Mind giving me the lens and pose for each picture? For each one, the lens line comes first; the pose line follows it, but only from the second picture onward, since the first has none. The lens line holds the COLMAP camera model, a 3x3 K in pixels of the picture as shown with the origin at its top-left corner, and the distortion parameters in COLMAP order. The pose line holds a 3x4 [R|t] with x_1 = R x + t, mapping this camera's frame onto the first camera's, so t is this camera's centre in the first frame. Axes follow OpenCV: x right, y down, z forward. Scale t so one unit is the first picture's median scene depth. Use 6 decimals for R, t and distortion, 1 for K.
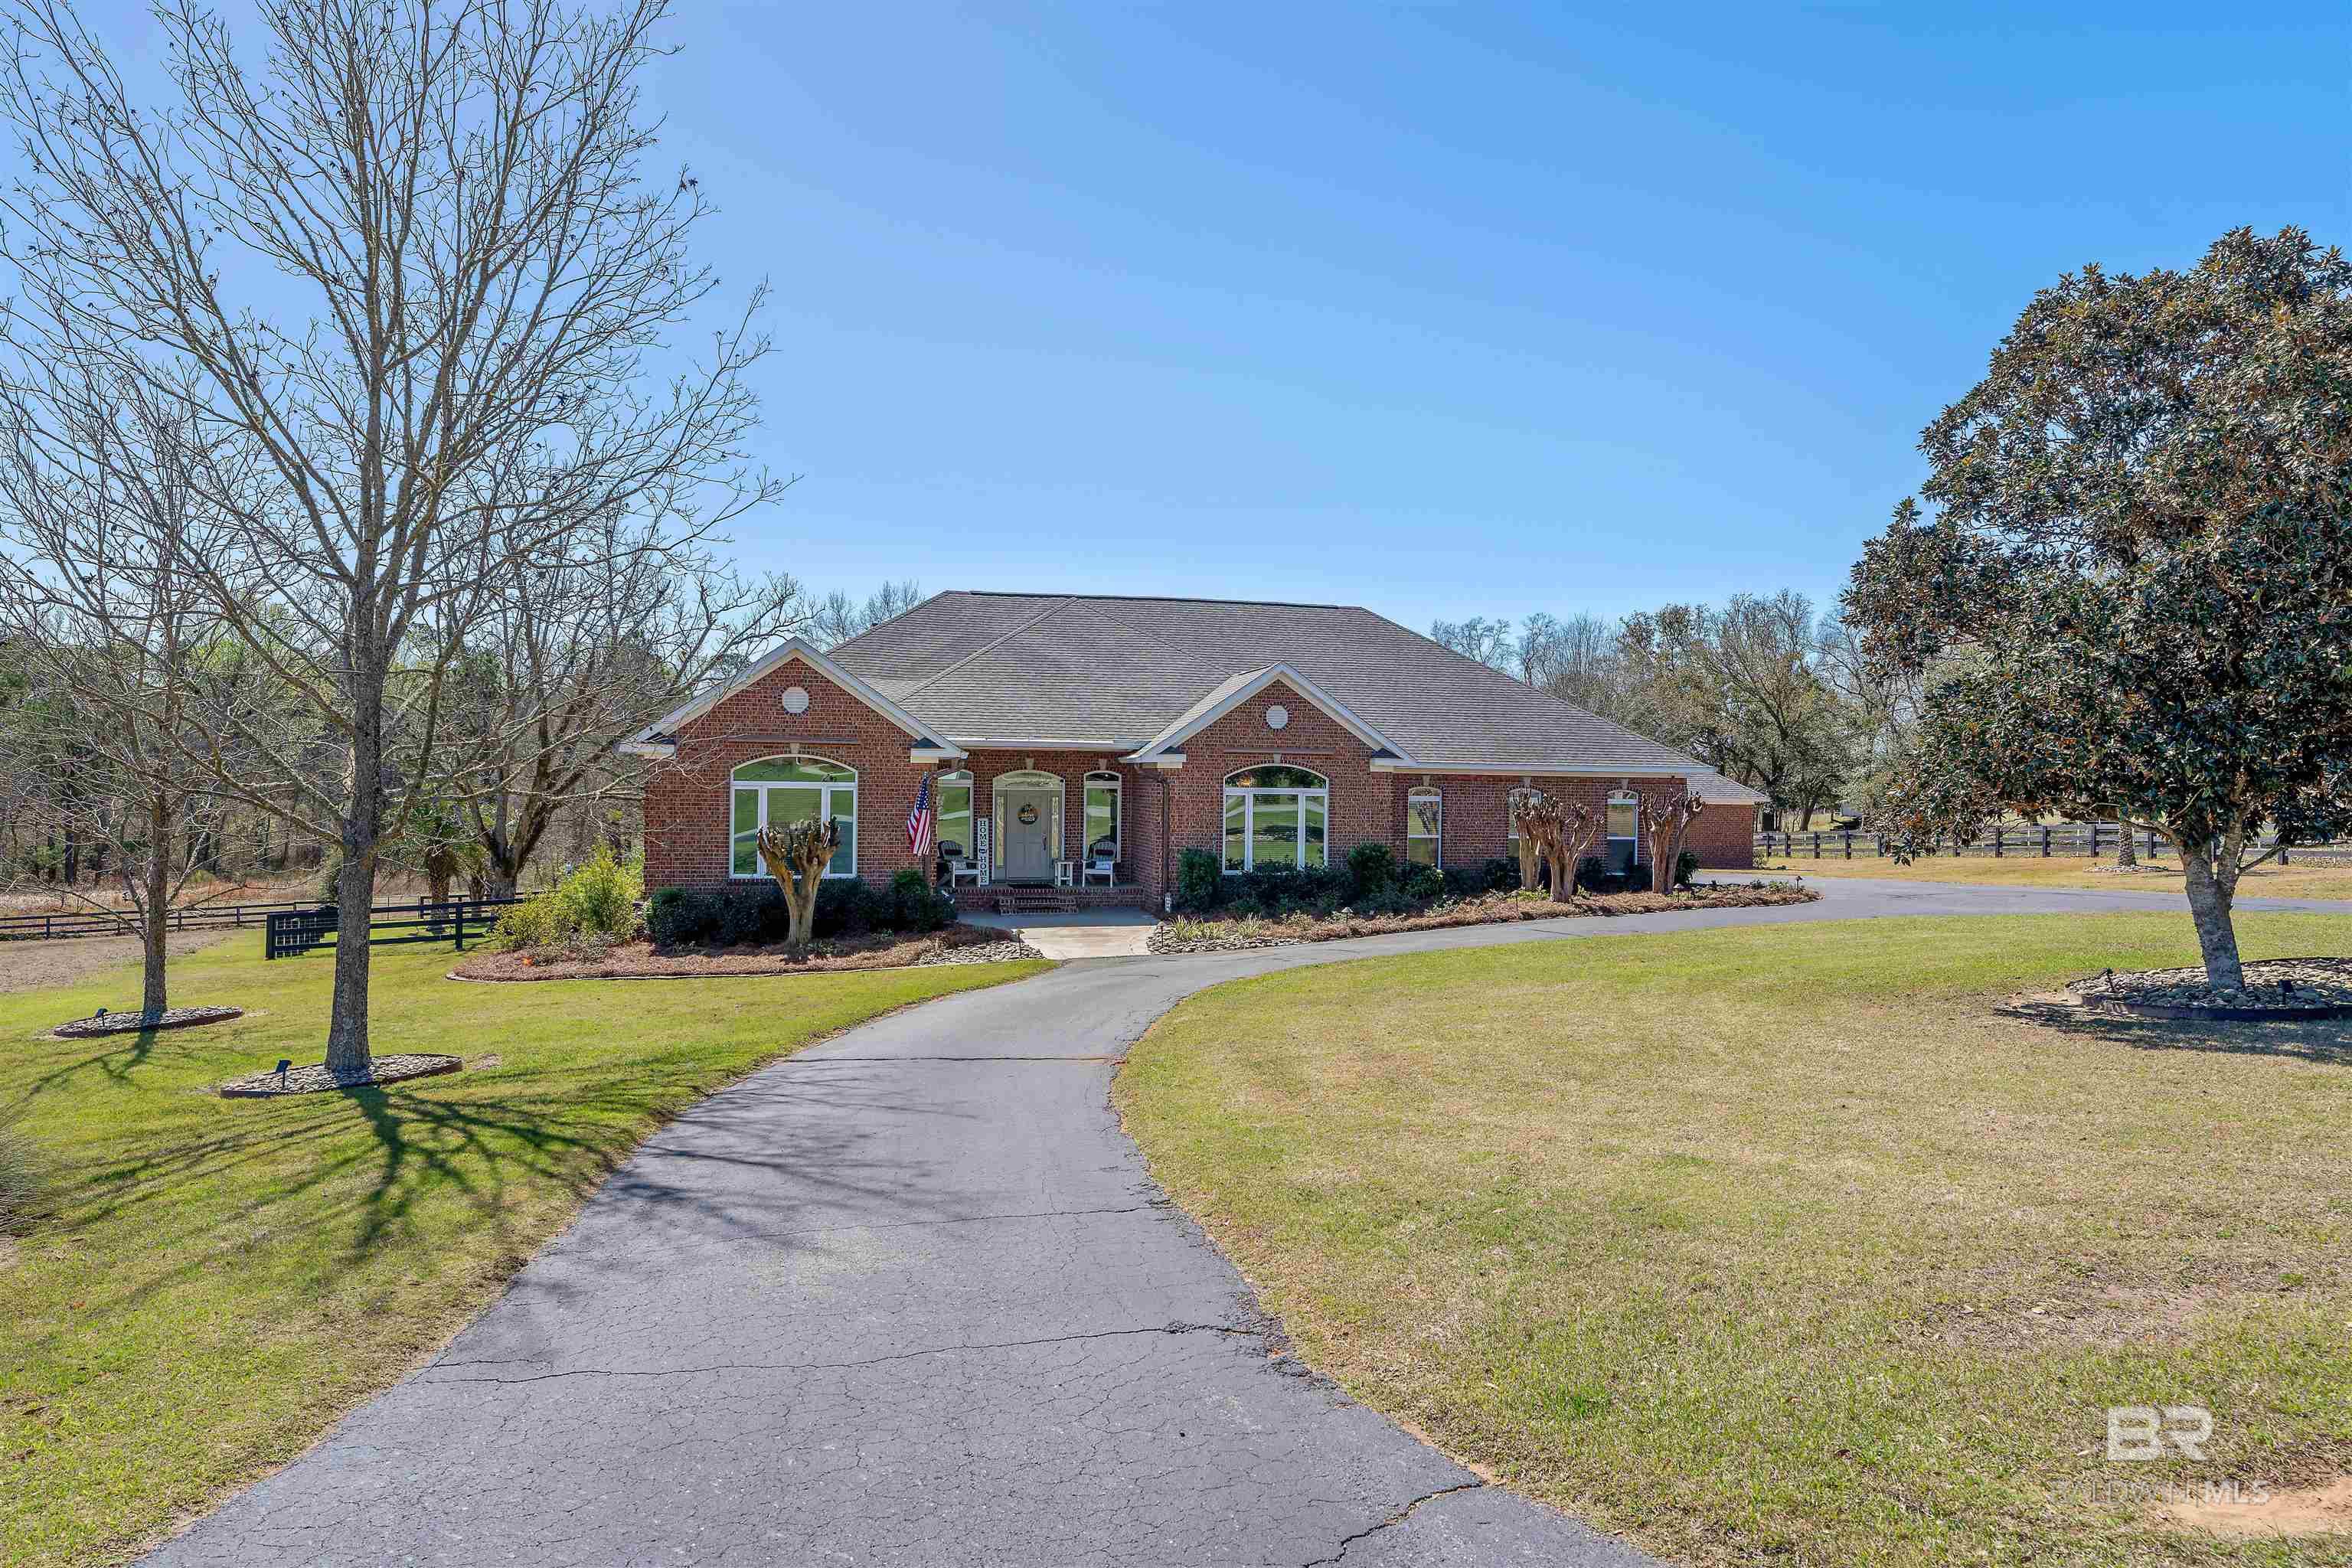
lens RADIAL K [[1486.3, 0, 1174.9], [0, 1486.3, 775.8], [0, 0, 1]] dist [0.003302, 0.001898]
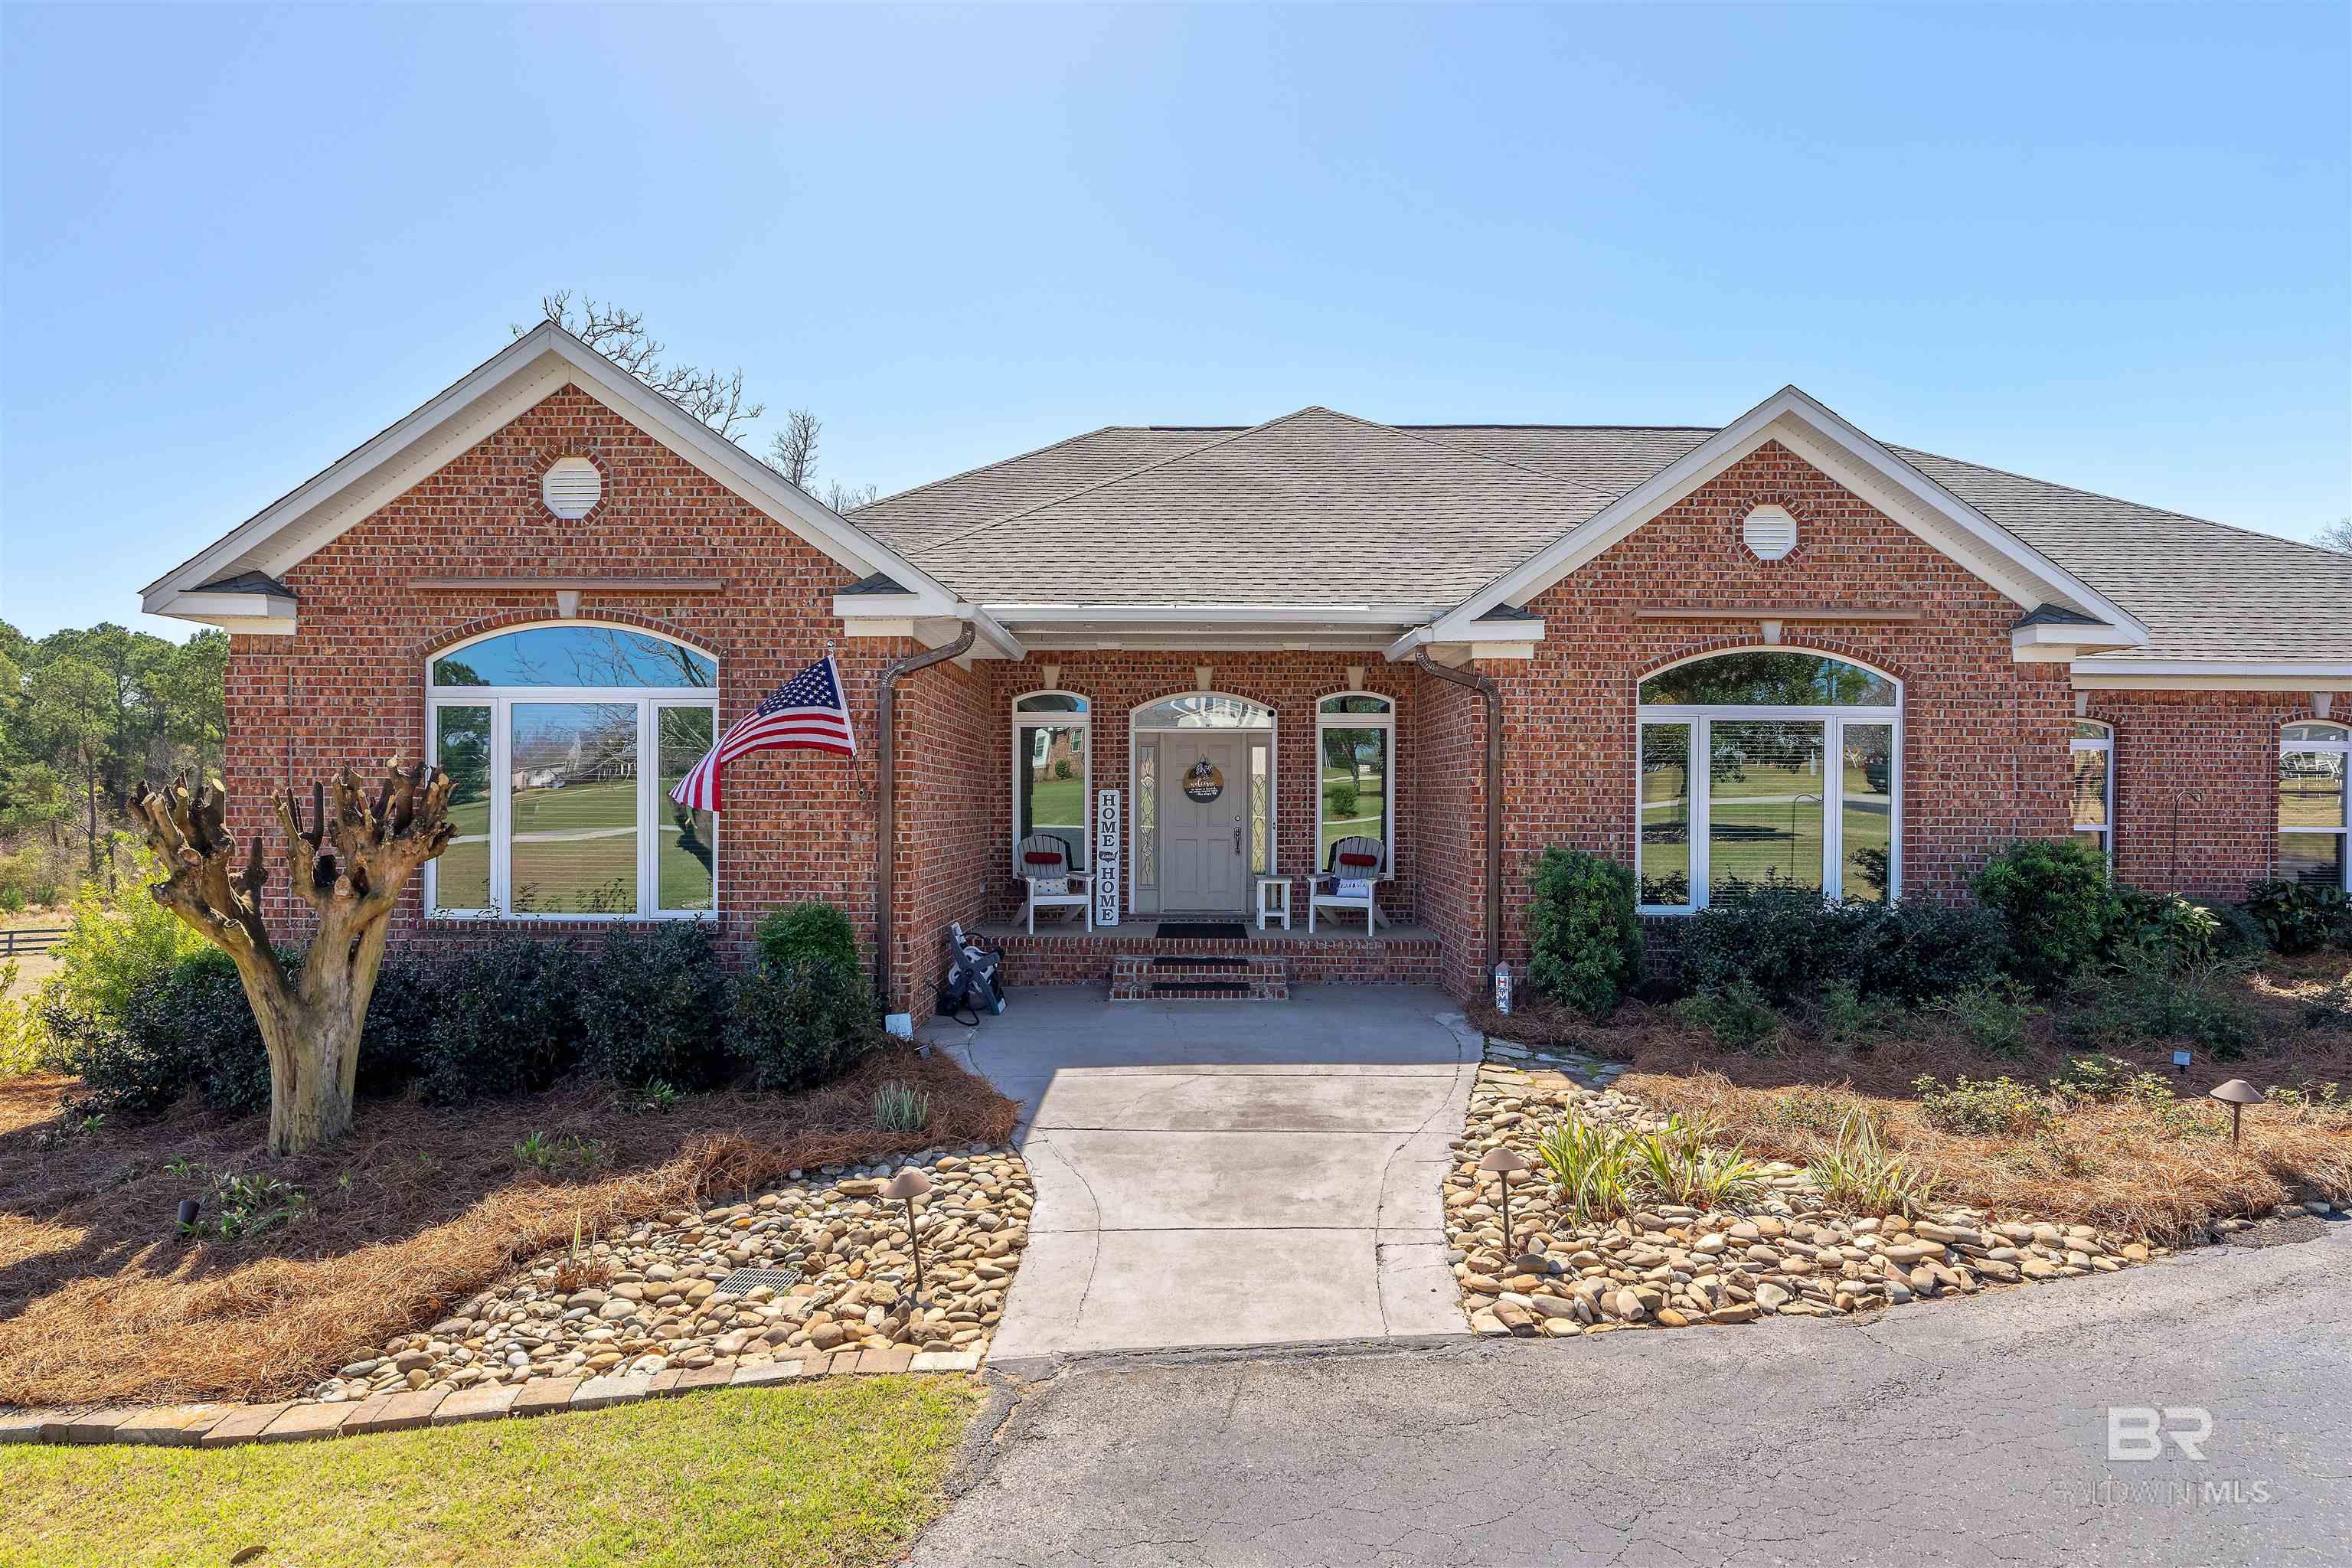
lens RADIAL K [[1227.7, 0, 1183.6], [0, 1227.7, 800.6], [0, 0, 1]] dist [-0.002372, 0.000319]
pose [[0.972006, -0.006357, -0.234870, -0.009431], [0.007613, 0.999961, 0.004441, 0.030697], [0.234833, -0.006105, 0.972017, 0.611753]]
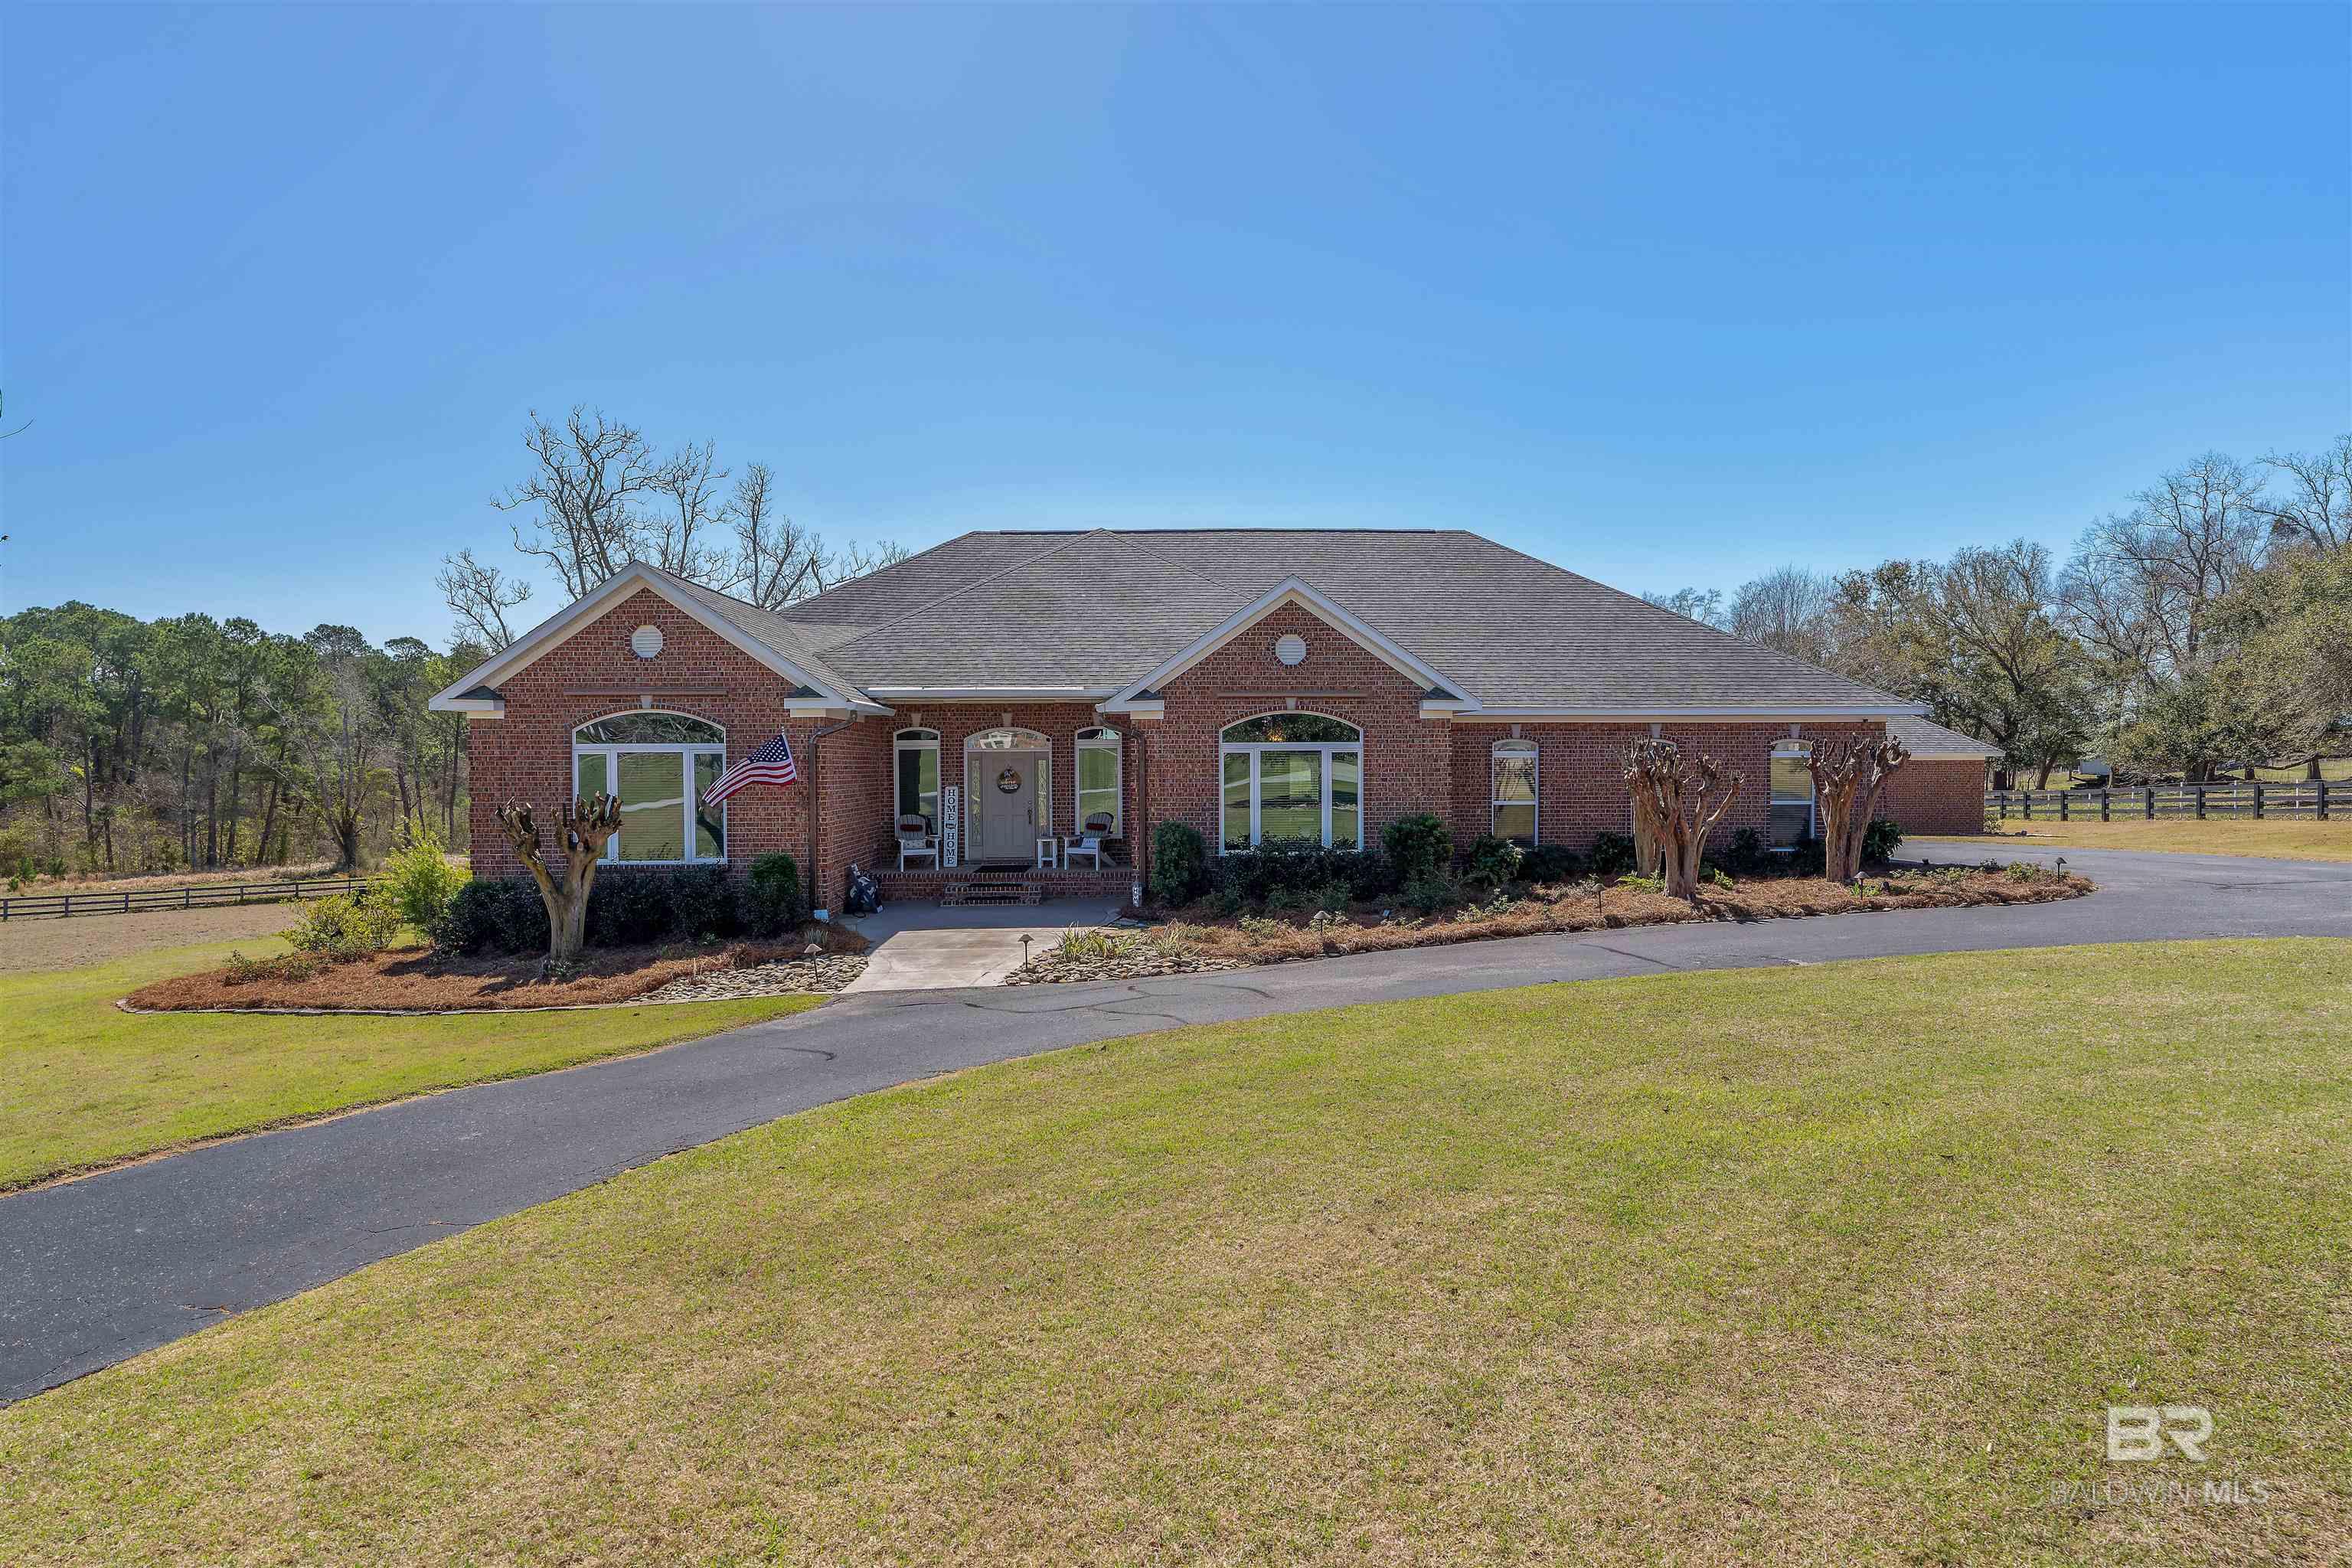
lens RADIAL K [[1227.7, 0, 1175.8], [0, 1227.7, 779.2], [0, 0, 1]] dist [-0.002372, 0.000319]
pose [[0.977688, -0.012771, -0.209672, 0.137939], [0.017640, 0.999616, 0.021370, 0.012094], [0.209319, -0.024592, 0.977538, 0.356498]]
